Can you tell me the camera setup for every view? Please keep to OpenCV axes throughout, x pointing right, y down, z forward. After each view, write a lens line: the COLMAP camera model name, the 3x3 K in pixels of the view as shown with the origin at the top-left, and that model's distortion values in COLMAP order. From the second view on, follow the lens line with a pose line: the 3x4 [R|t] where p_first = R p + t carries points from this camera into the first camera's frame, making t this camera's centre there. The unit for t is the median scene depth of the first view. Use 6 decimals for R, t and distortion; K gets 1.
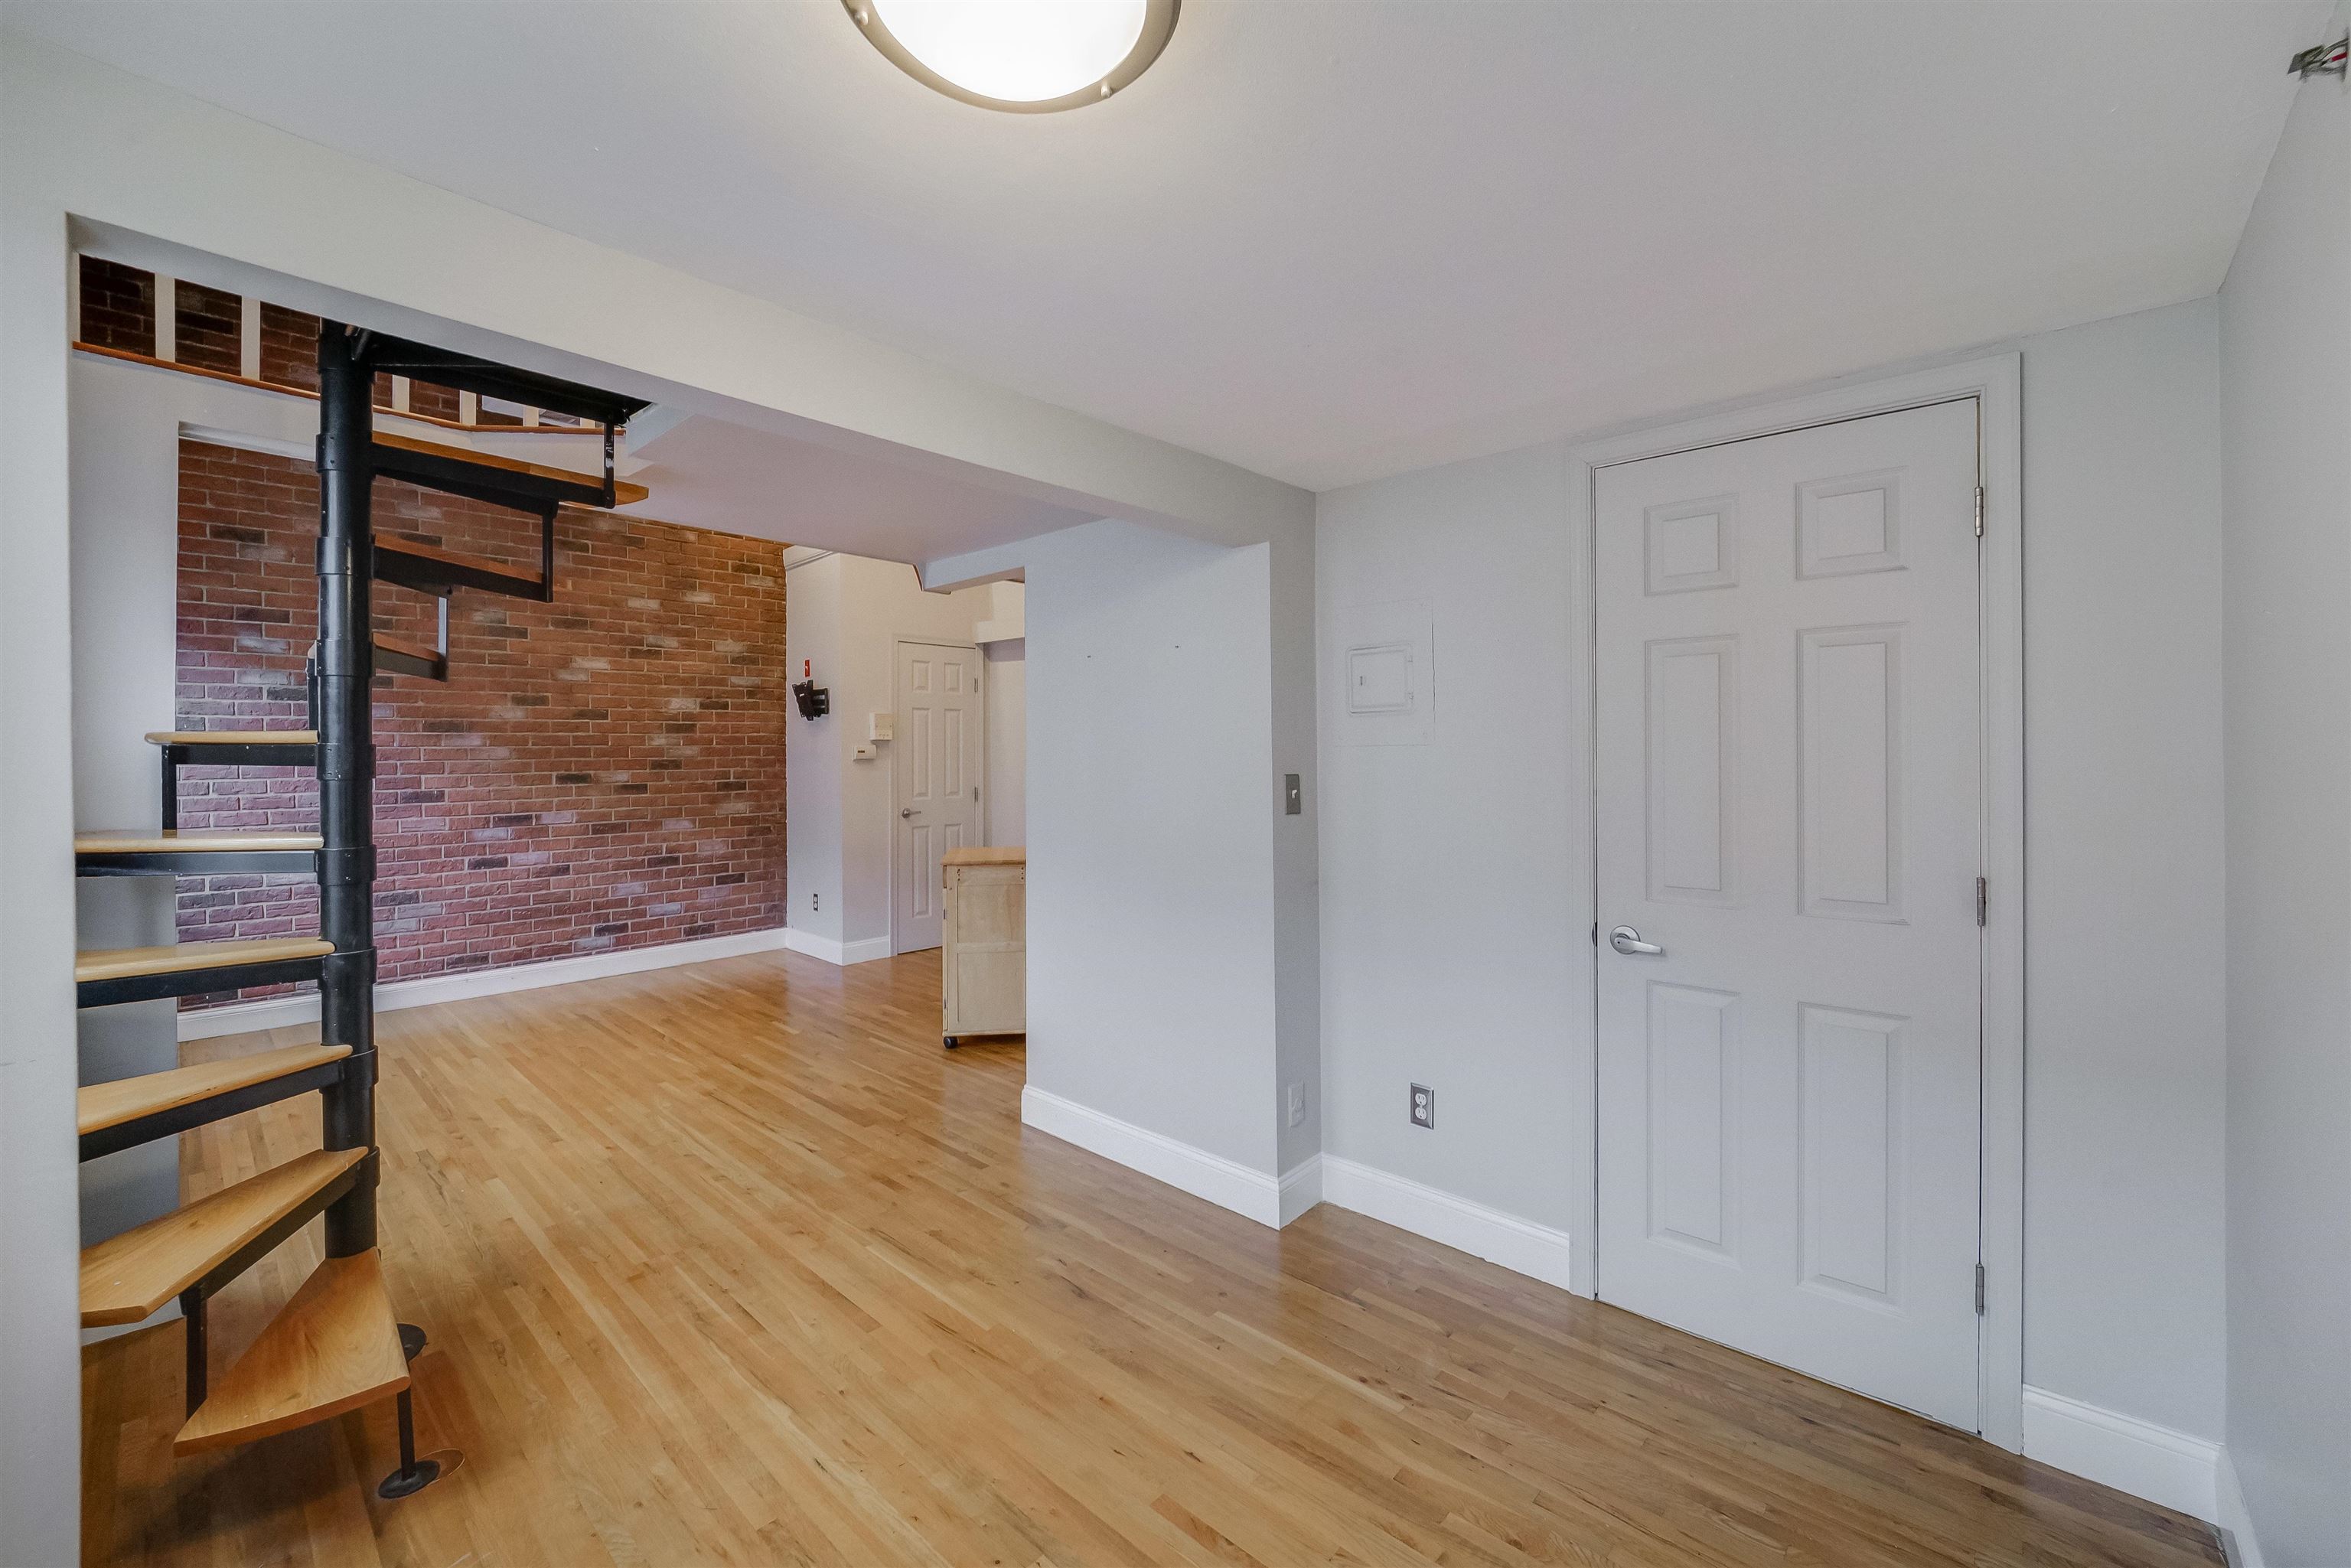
lens RADIAL K [[931.9, 0, 1141.5], [0, 931.9, 749.8], [0, 0, 1]] dist [0.000461, -0.002192]
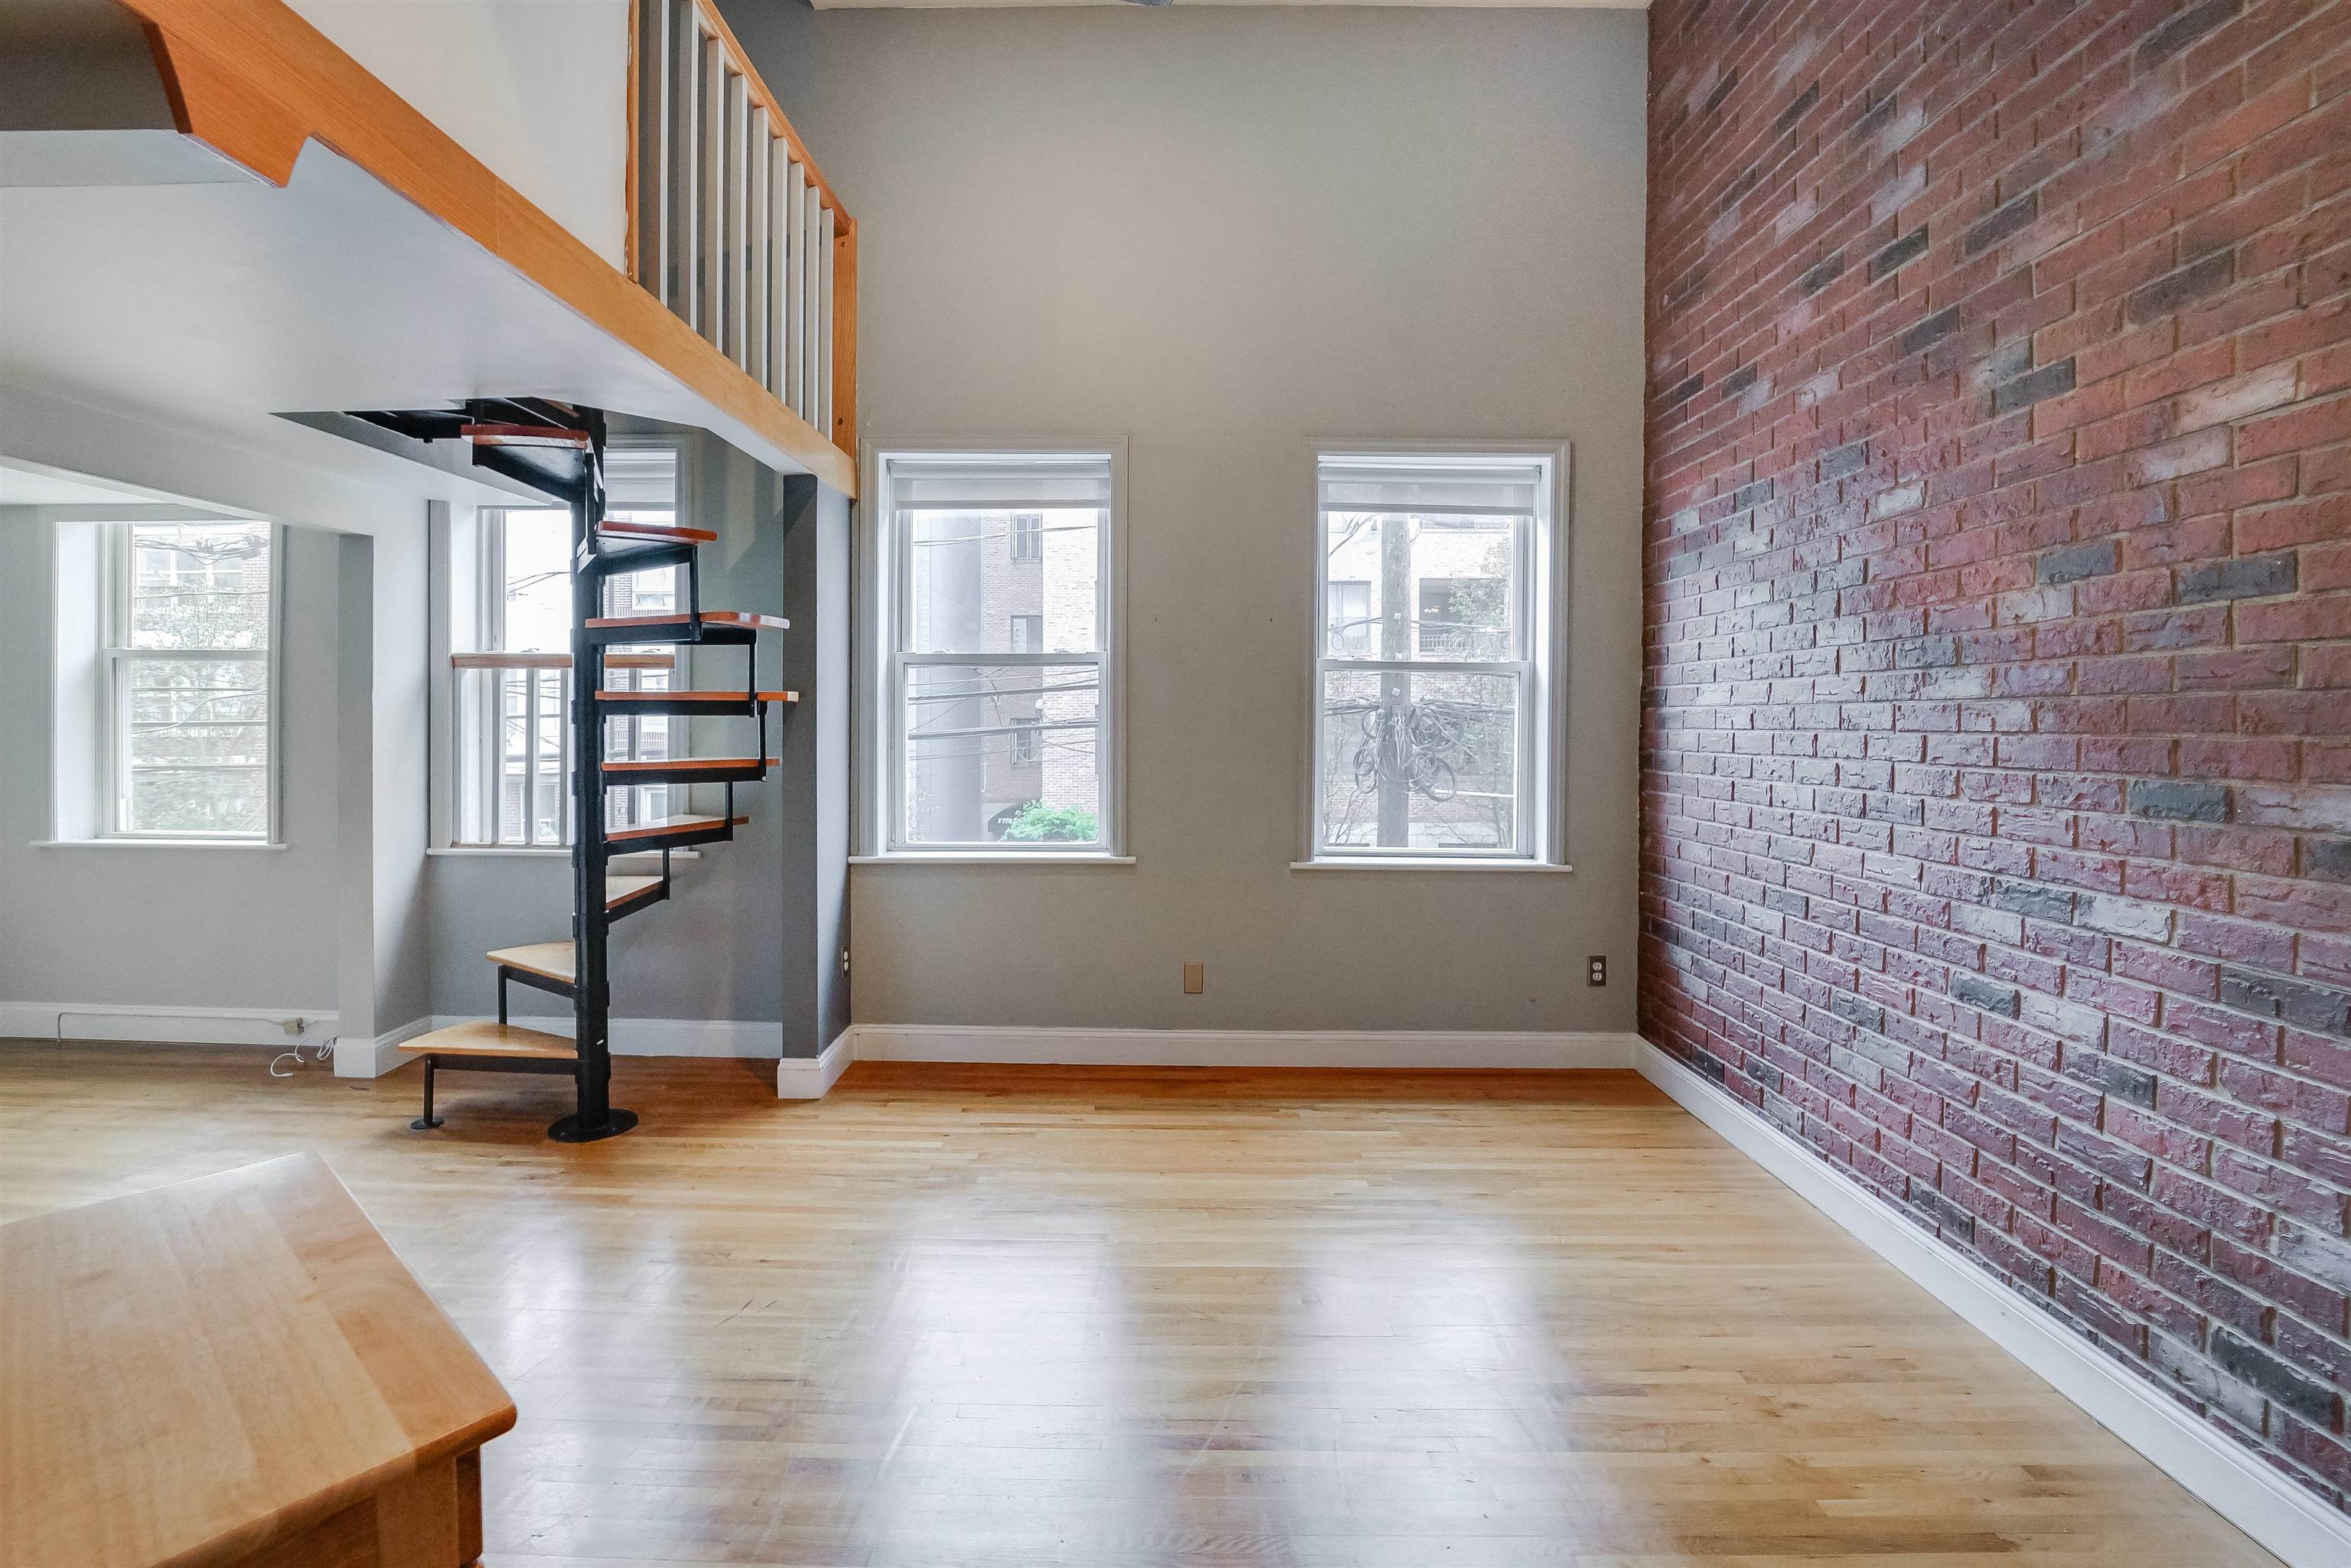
lens RADIAL K [[1014.3, 0, 1153.0], [0, 1014.3, 735.4], [0, 0, 1]] dist [-0.019722, -0.000063]
pose [[-0.728484, 0.011591, -0.684964, -0.150864], [-0.002616, 0.999802, 0.019701, 0.004119], [0.685057, 0.016144, -0.728310, 1.026490]]
